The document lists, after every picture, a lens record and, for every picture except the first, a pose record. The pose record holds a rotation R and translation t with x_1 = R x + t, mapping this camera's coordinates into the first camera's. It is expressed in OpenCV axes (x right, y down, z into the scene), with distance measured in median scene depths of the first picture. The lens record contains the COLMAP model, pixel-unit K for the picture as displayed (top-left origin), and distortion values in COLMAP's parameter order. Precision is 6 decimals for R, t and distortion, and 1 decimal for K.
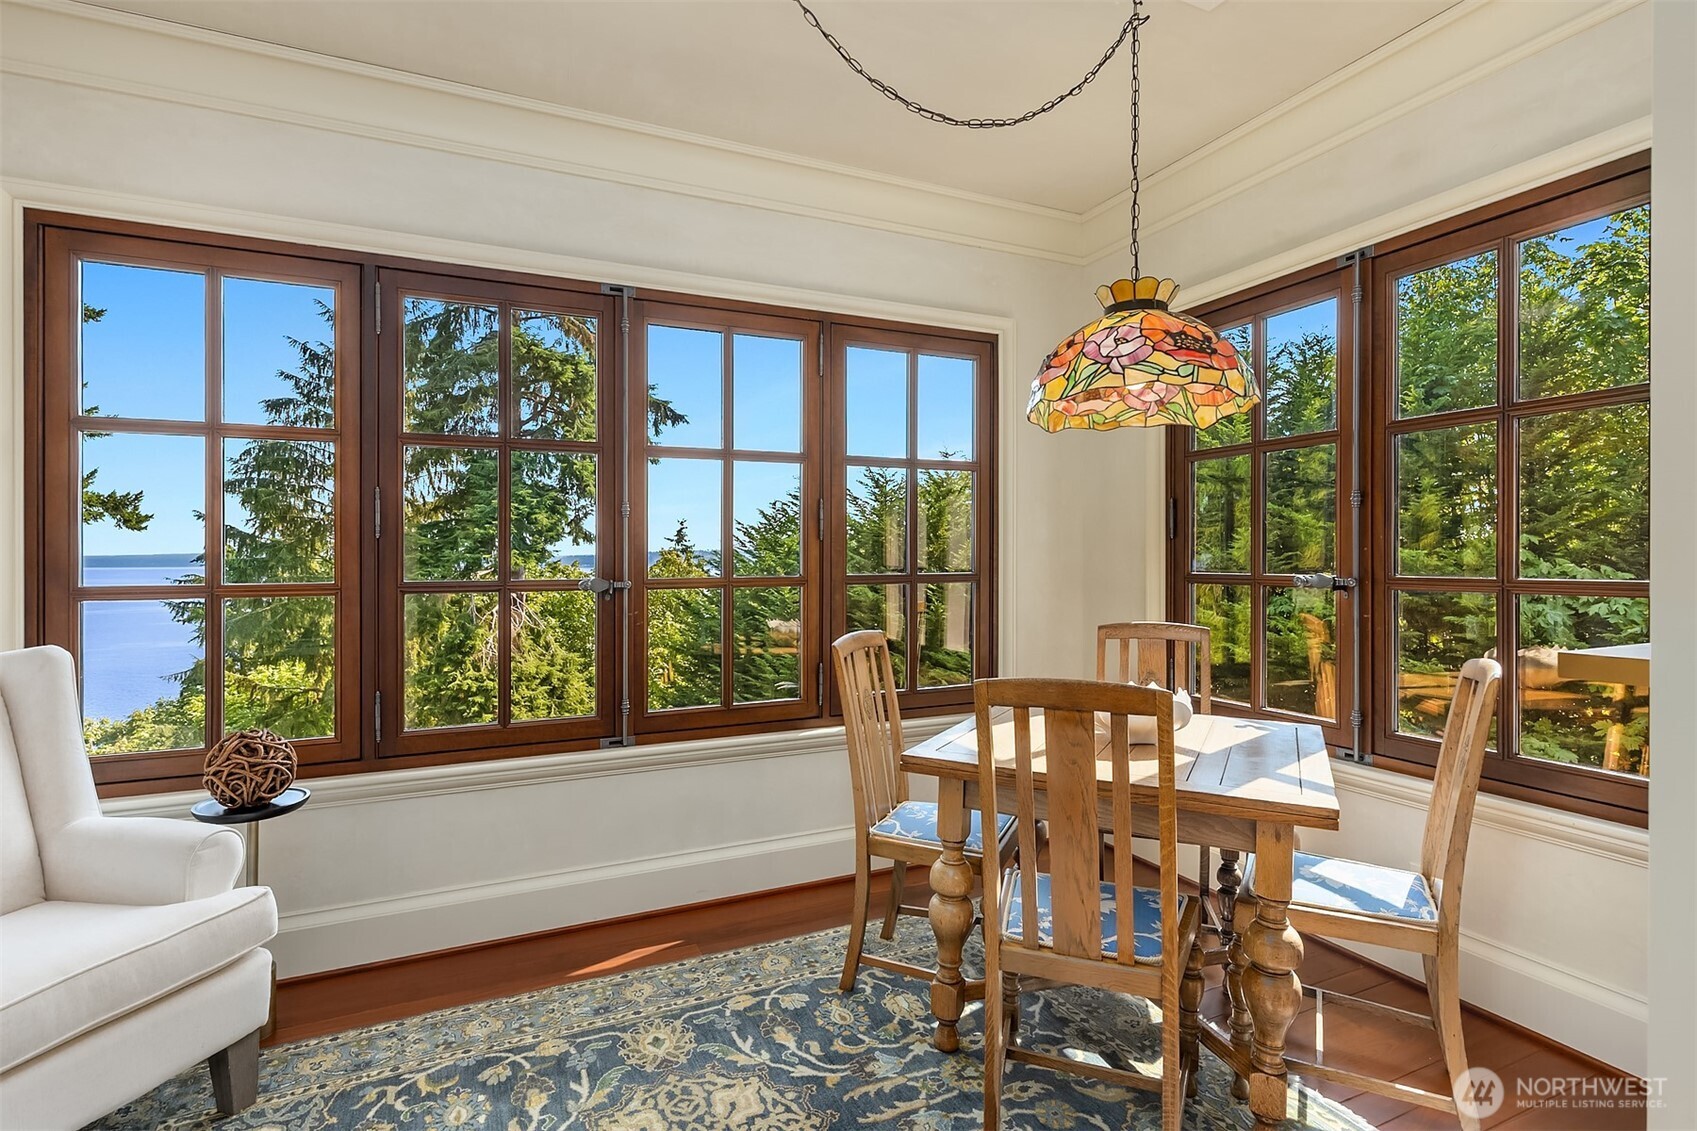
lens RADIAL K [[826.1, 0, 848.5], [0, 826.1, 565.5], [0, 0, 1]] dist [-0.000533, -0.000092]
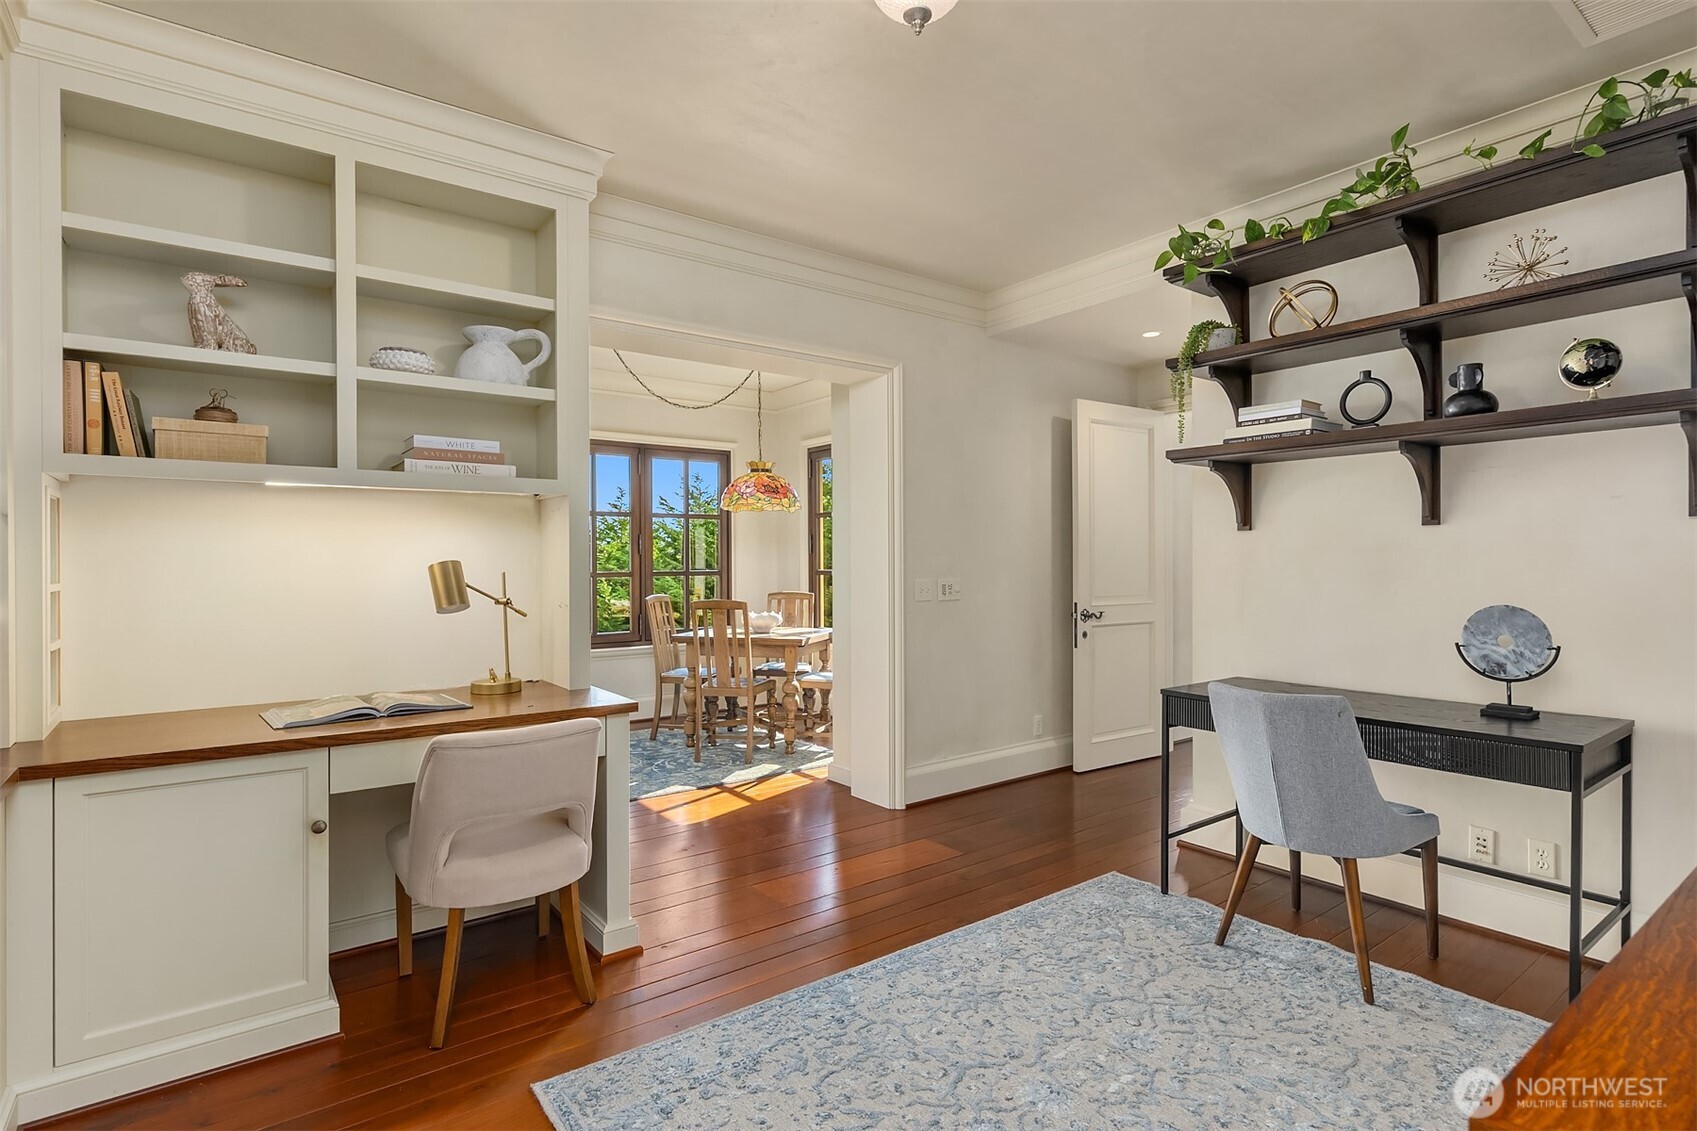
lens RADIAL K [[847.1, 0, 848.5], [0, 847.1, 565.5], [0, 0, 1]] dist [-0.001084, -0.000042]
pose [[0.978417, -0.011709, 0.206306, 0.040642], [0.012760, 0.999911, -0.003766, 0.008264], [-0.206244, 0.006317, 0.978480, -1.196967]]
